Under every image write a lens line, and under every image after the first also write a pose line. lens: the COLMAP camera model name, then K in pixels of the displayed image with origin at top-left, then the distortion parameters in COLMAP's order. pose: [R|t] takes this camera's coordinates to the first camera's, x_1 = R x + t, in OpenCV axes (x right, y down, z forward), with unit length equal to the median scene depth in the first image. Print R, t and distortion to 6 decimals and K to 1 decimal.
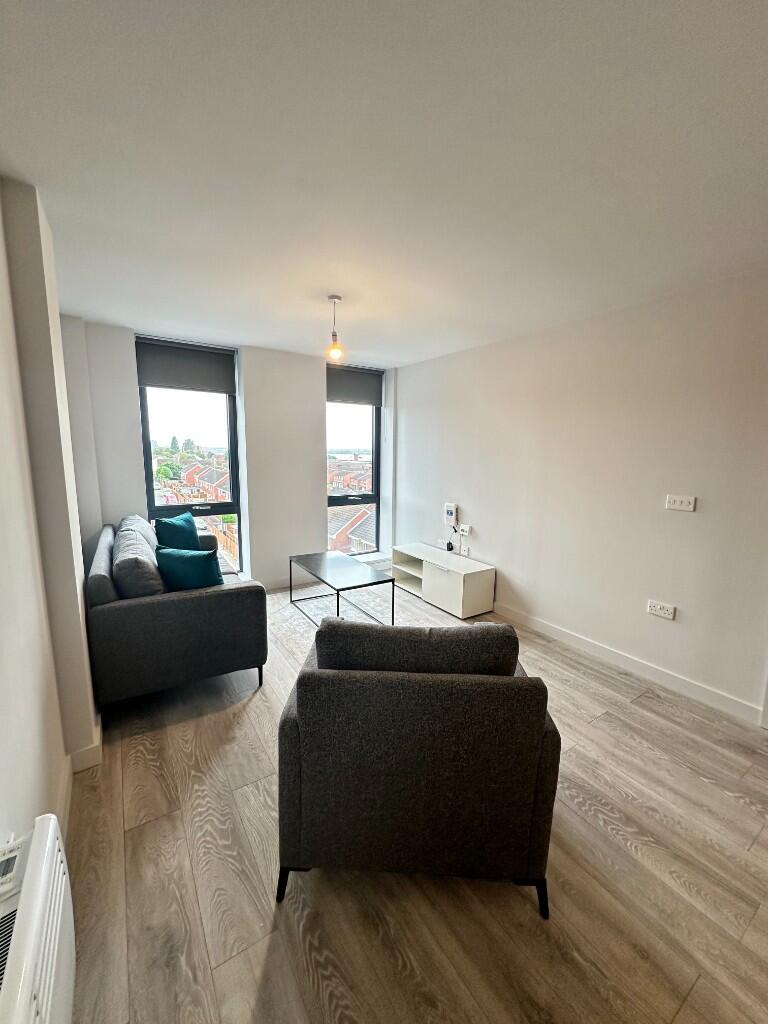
lens RADIAL K [[406.1, 0, 387.9], [0, 406.1, 511.9], [0, 0, 1]] dist [-0.007007, 0.001107]
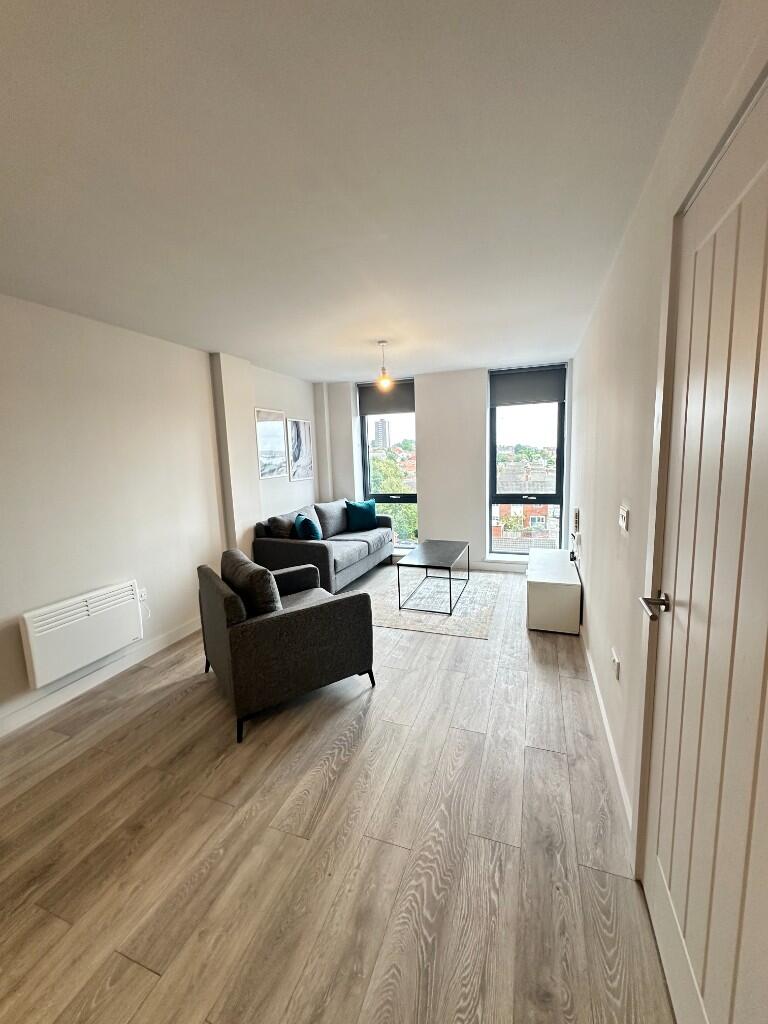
lens RADIAL K [[406.1, 0, 381.7], [0, 406.1, 510.6], [0, 0, 1]] dist [-0.007007, 0.001107]
pose [[0.589152, 0.078226, -0.804227, 0.978160], [-0.077027, 0.996207, 0.040473, -0.026412], [0.804342, 0.038102, 0.592943, 0.220106]]
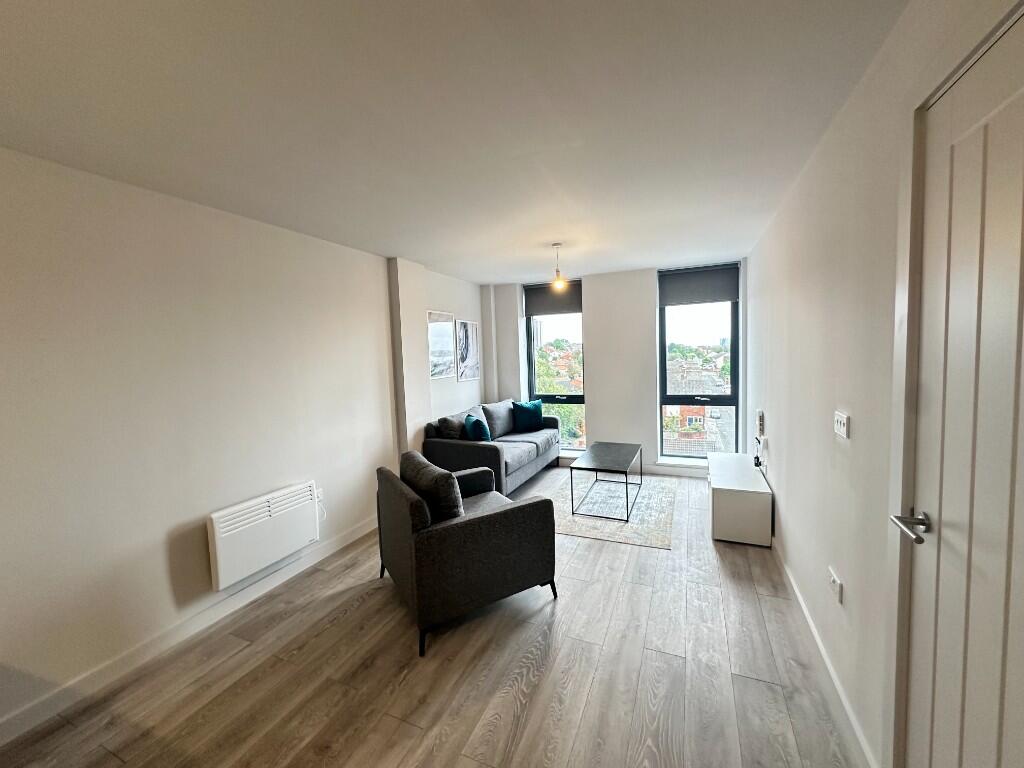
lens RADIAL K [[406.1, 0, 509.0], [0, 406.1, 382.6], [0, 0, 1]] dist [-0.007007, 0.001107]
pose [[0.539458, 0.026183, -0.841606, 0.922250], [-0.080569, 0.996535, -0.020641, -0.027965], [0.838149, 0.078942, 0.539698, 0.170064]]
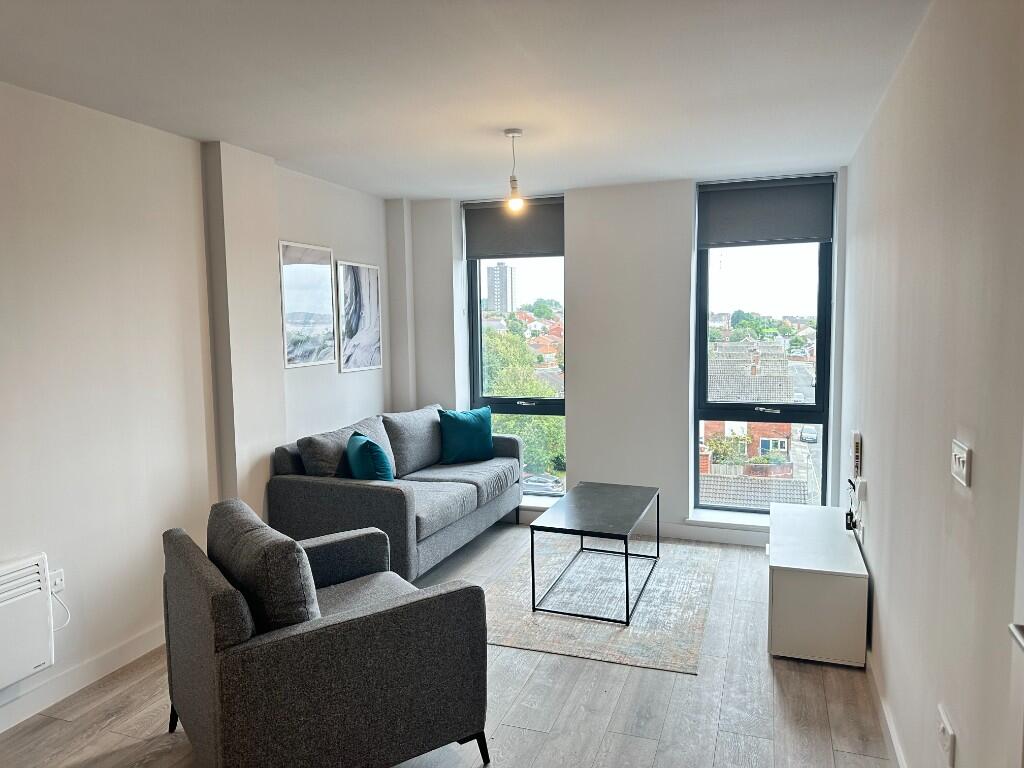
lens RADIAL K [[714.9, 0, 507.4], [0, 714.9, 385.4], [0, 0, 1]] dist [0.052647, -0.064974]
pose [[0.598728, 0.049002, -0.799452, 0.945457], [-0.097102, 0.995205, -0.011721, -0.039465], [0.795045, 0.084646, 0.600616, 0.224264]]
